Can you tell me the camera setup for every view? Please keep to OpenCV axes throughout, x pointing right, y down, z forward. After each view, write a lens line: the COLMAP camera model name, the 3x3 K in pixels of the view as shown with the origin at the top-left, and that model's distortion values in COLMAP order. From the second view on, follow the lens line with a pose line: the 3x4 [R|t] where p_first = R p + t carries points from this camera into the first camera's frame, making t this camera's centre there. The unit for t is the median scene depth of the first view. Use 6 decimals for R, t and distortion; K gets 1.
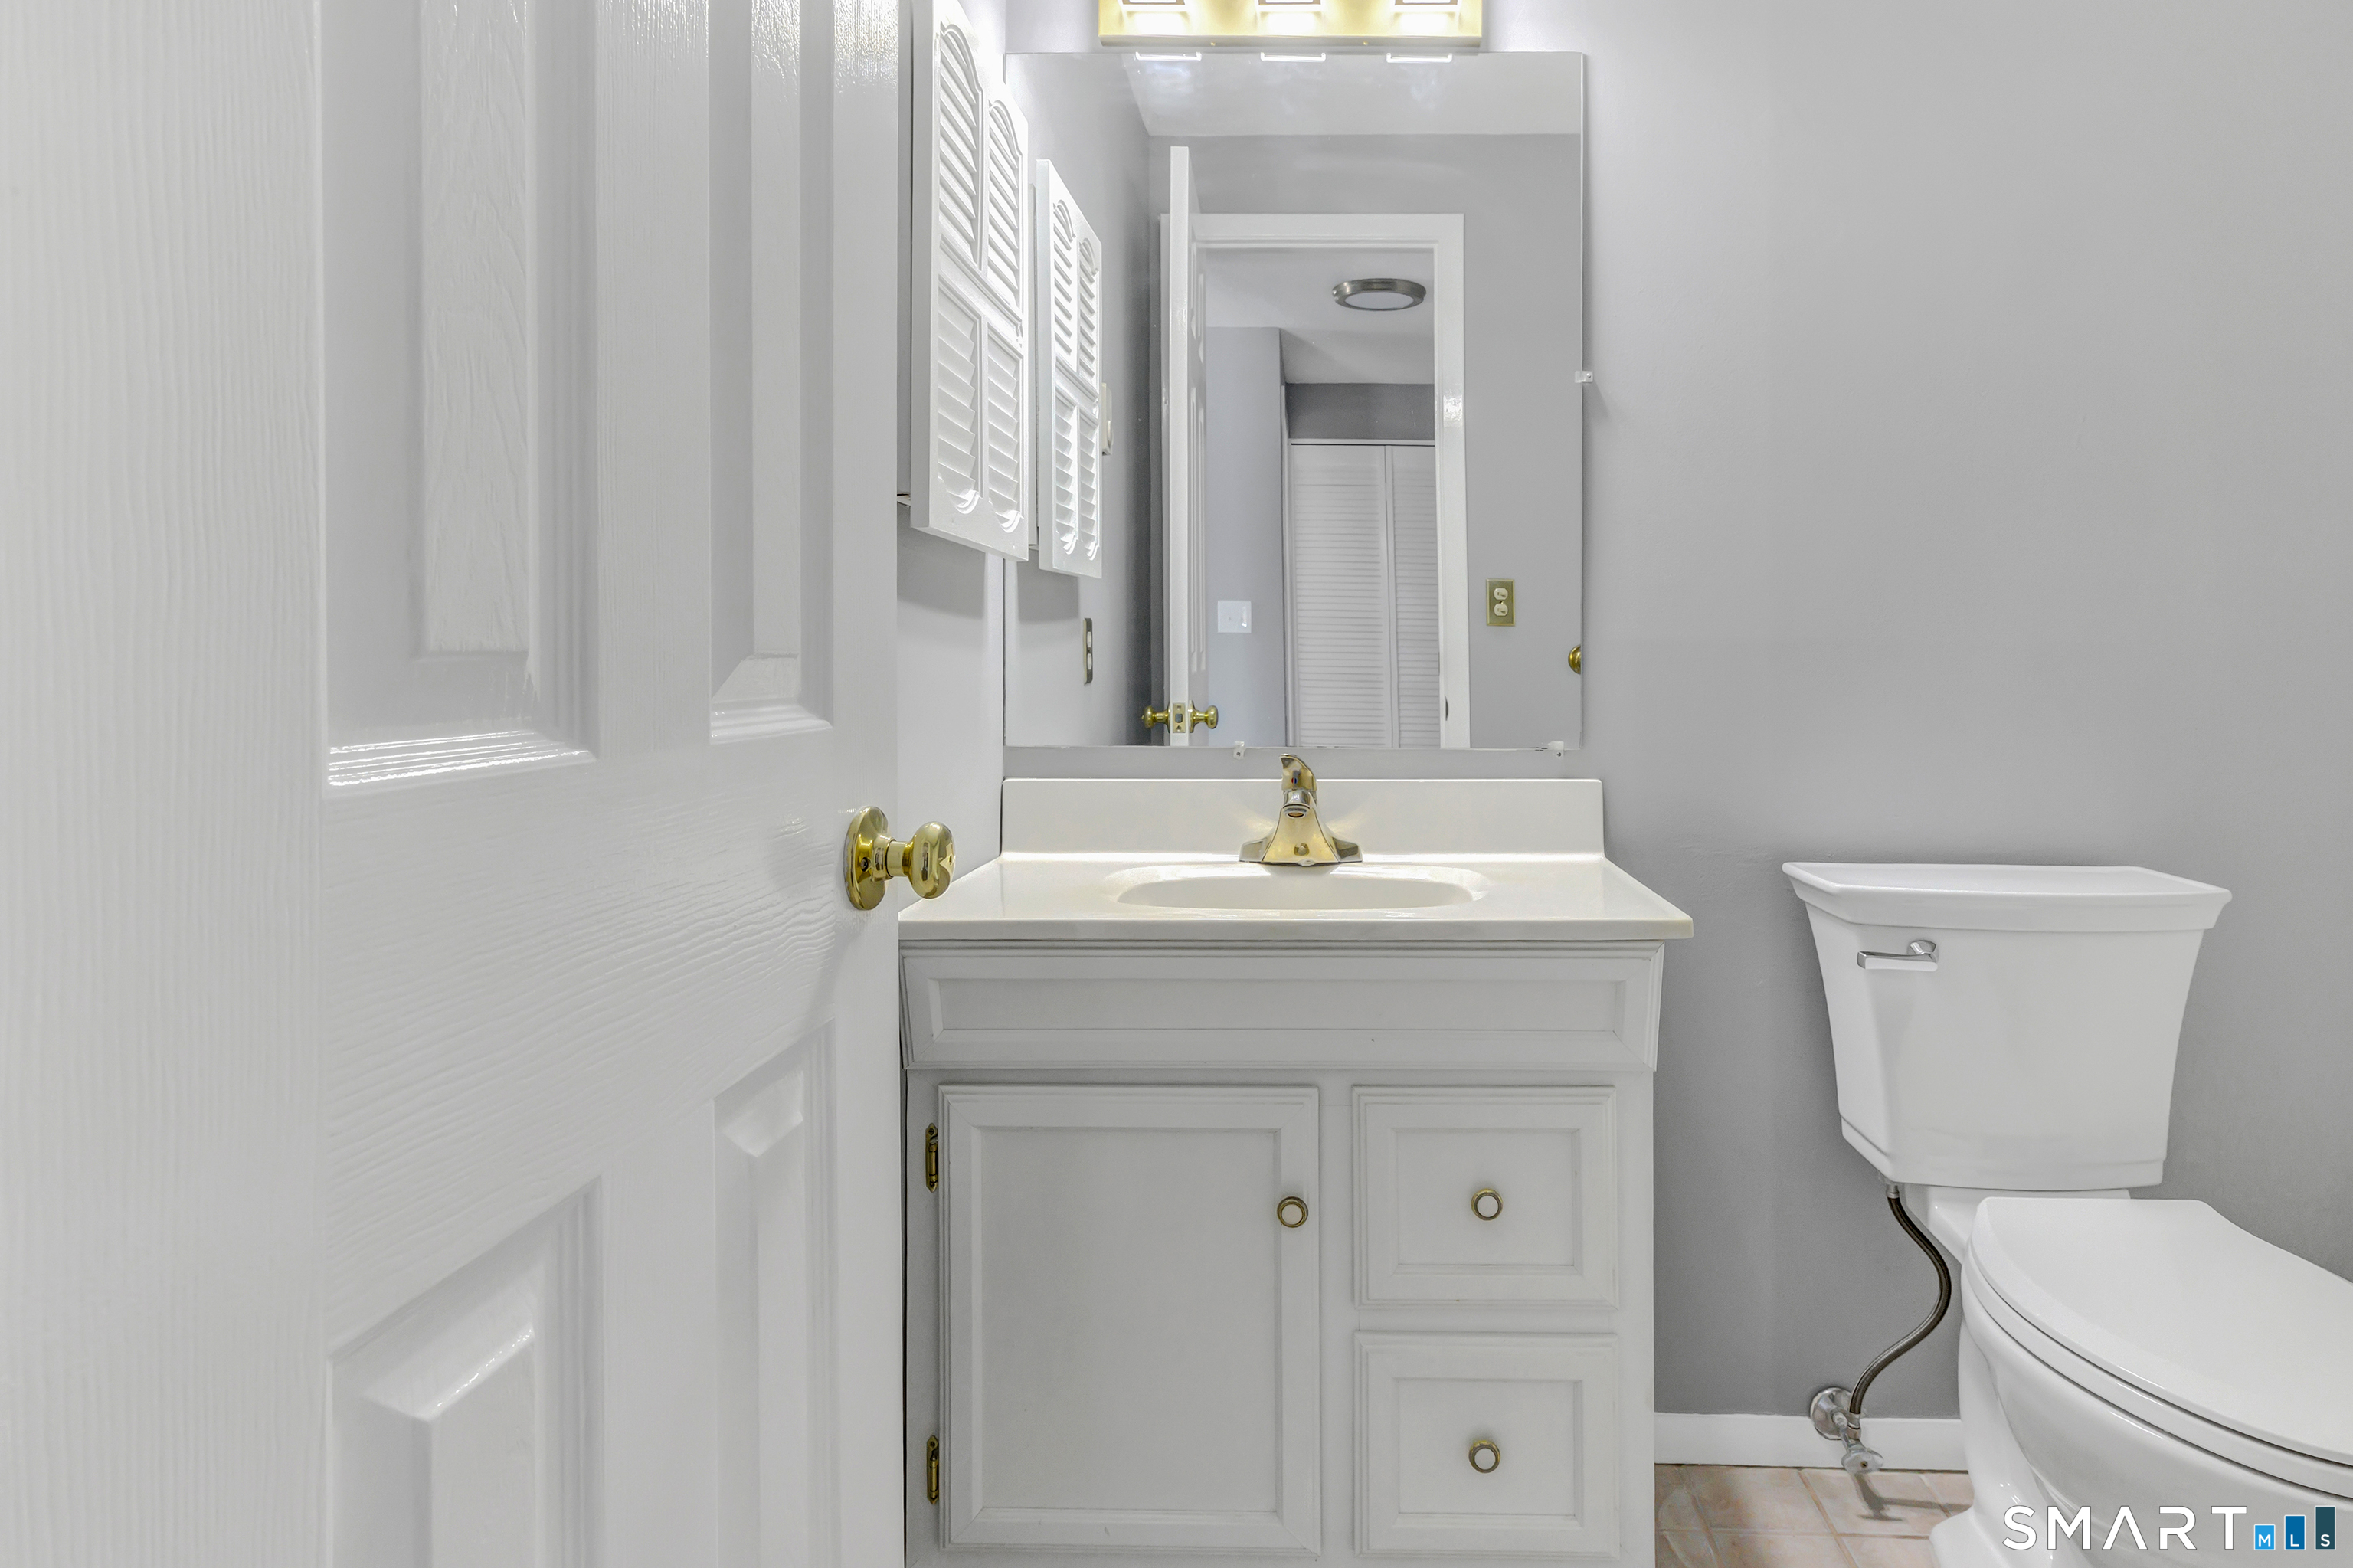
lens RADIAL K [[1076.5, 0, 1176.9], [0, 1076.5, 674.3], [0, 0, 1]] dist [0.009459, 0.000114]
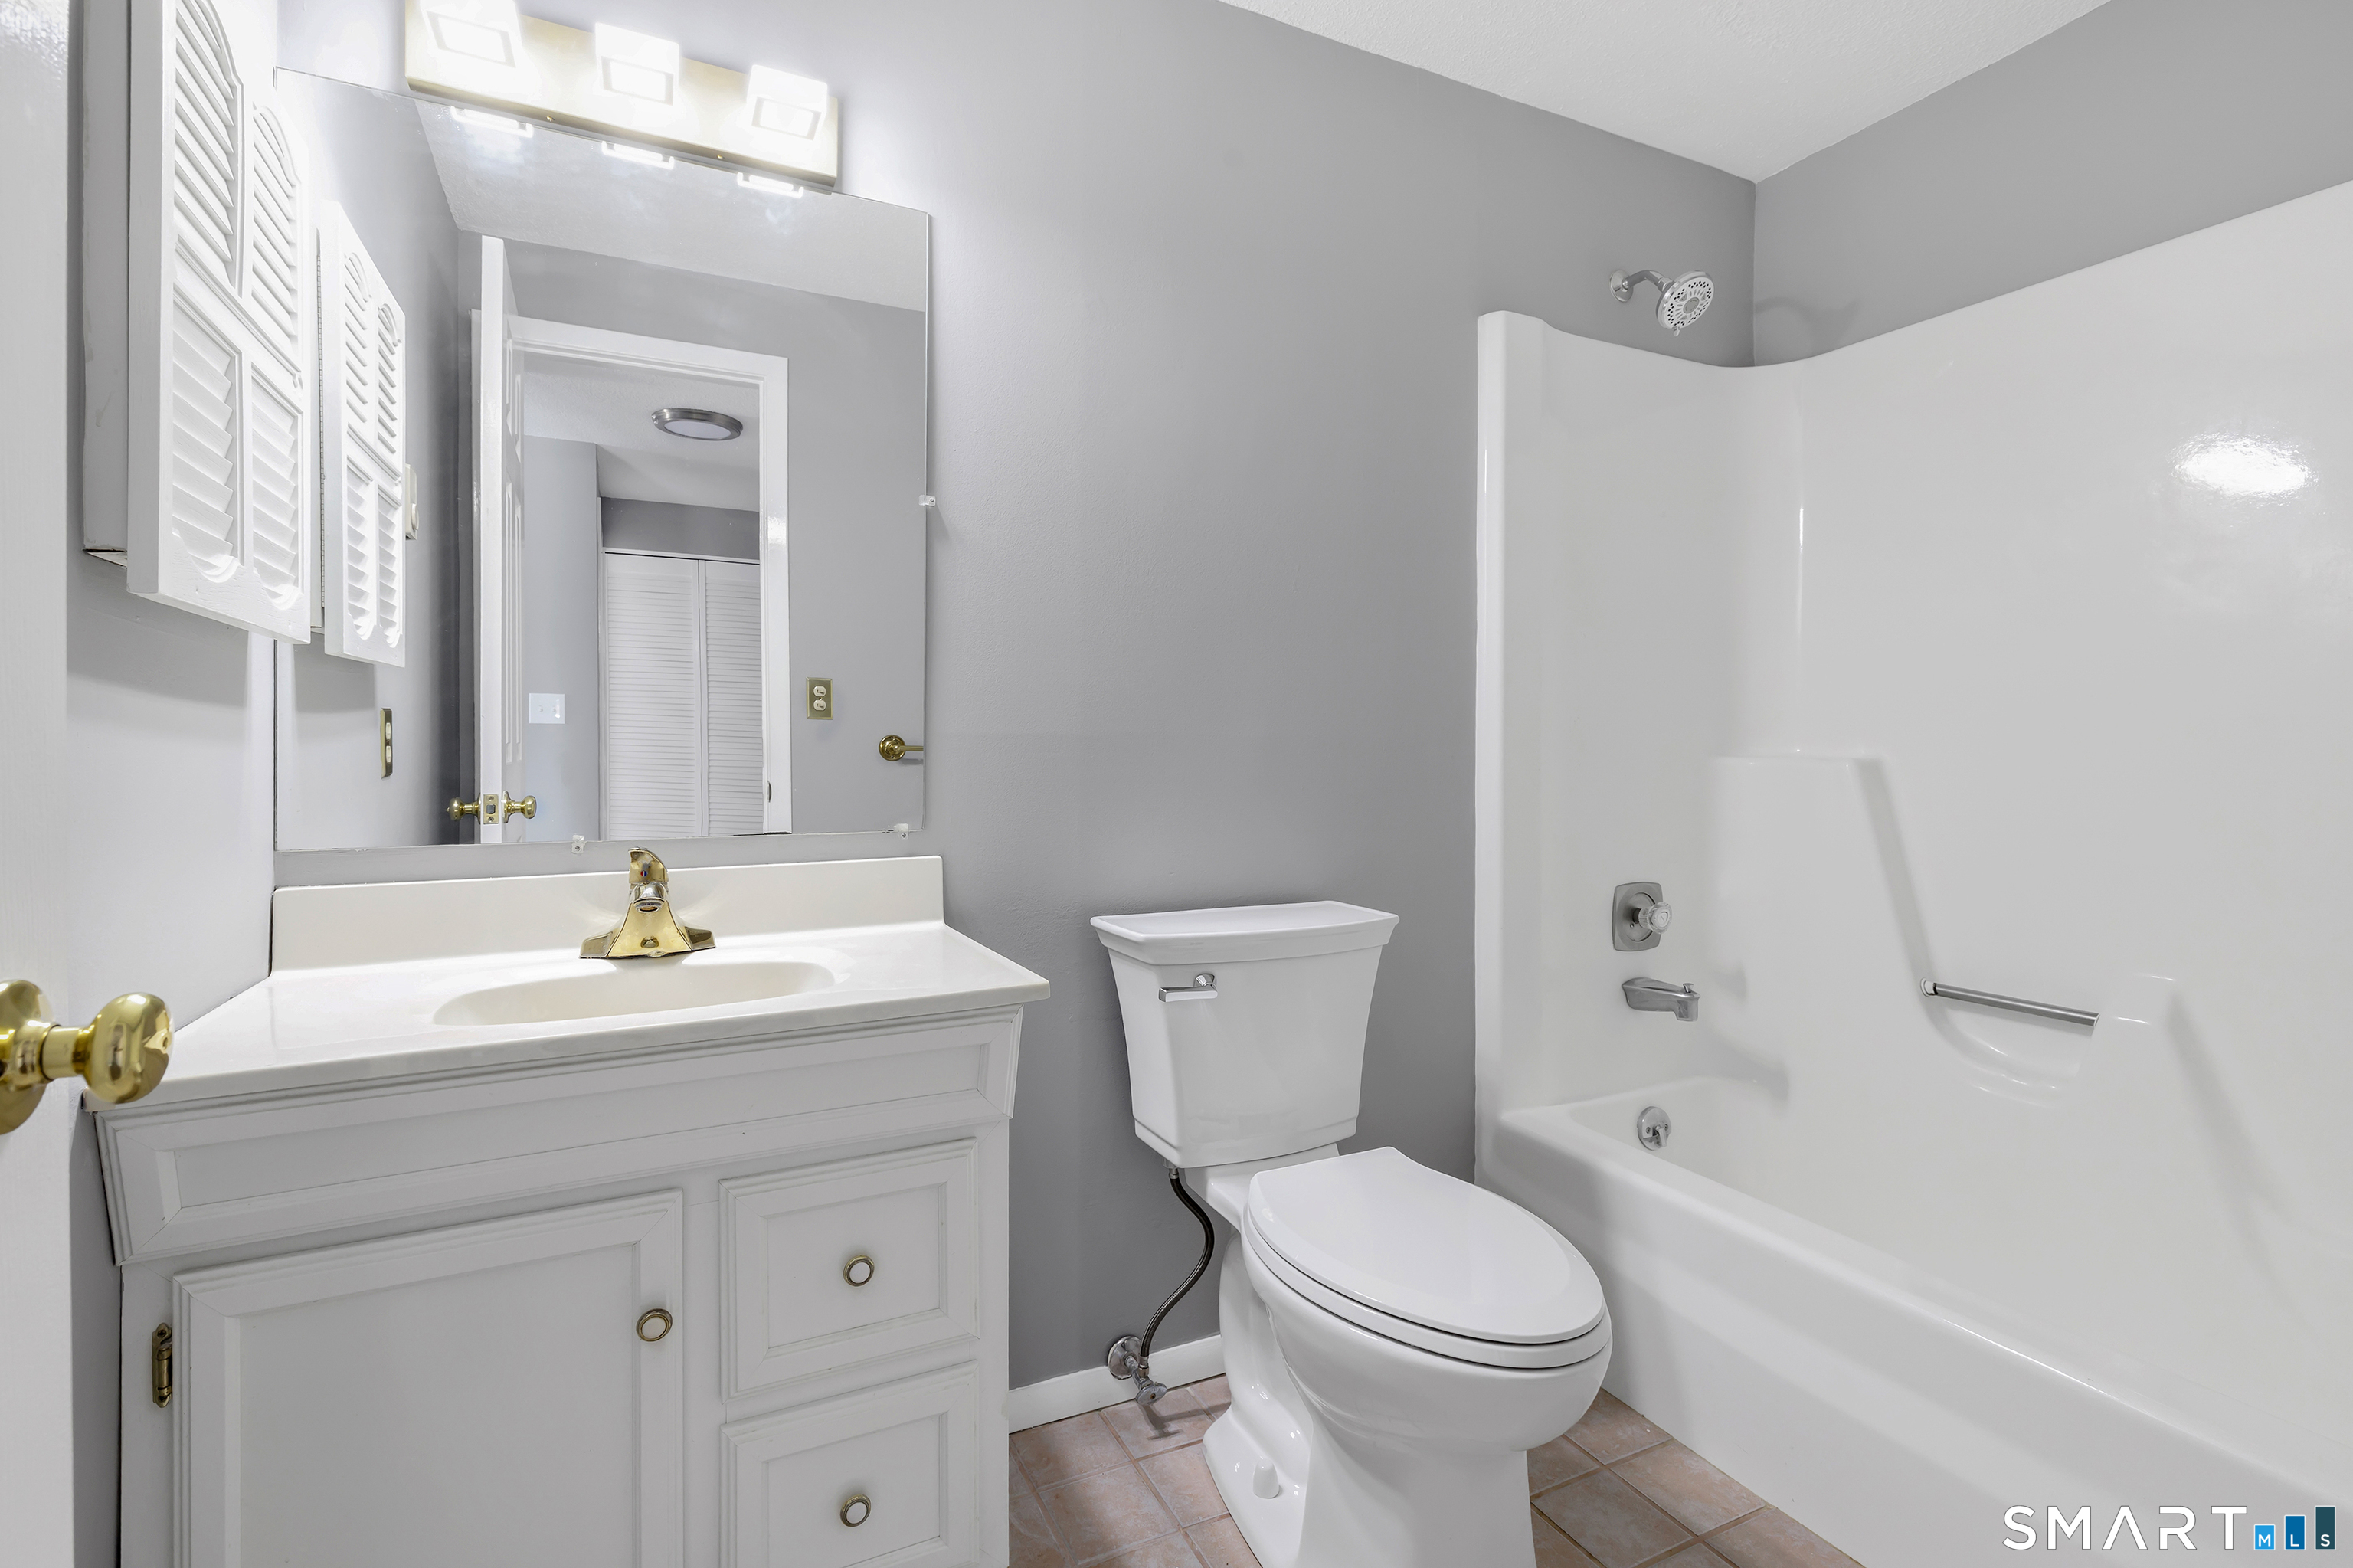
lens RADIAL K [[1112.1, 0, 1168.4], [0, 1112.1, 744.7], [0, 0, 1]] dist [0.002453, 0.001736]
pose [[0.870325, -0.004143, 0.492461, 0.024308], [0.016342, 0.999657, -0.020472, 0.008187], [-0.492207, 0.025866, 0.870094, -0.141517]]
